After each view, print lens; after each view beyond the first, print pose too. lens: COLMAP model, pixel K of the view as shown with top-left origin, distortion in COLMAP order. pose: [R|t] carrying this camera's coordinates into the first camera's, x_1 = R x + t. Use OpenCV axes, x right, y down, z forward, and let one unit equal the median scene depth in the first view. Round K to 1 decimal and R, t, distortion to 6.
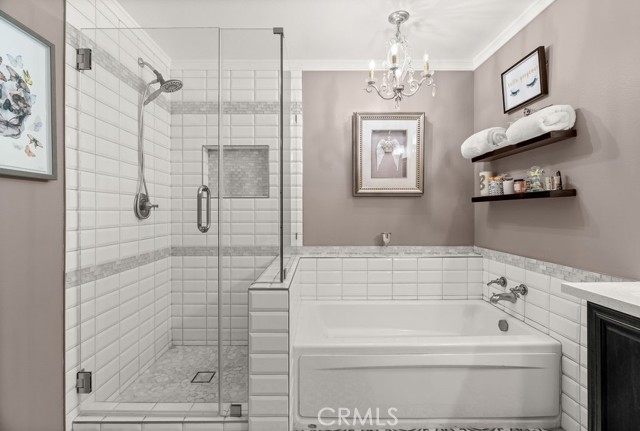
lens RADIAL K [[291.5, 0, 307.8], [0, 291.5, 210.7], [0, 0, 1]] dist [-0.003155, 0.000185]
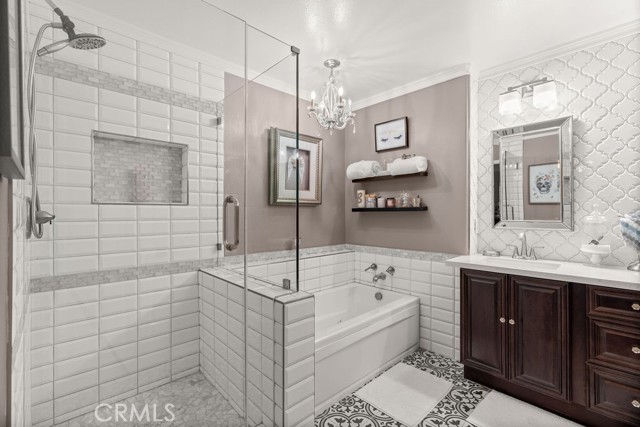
lens RADIAL K [[291.5, 0, 311.5], [0, 291.5, 212.6], [0, 0, 1]] dist [-0.003155, 0.000185]
pose [[0.735619, 0.002046, 0.677392, -0.545395], [0.000636, 0.999993, -0.003711, -0.022602], [-0.677395, 0.003161, 0.735613, 0.136757]]
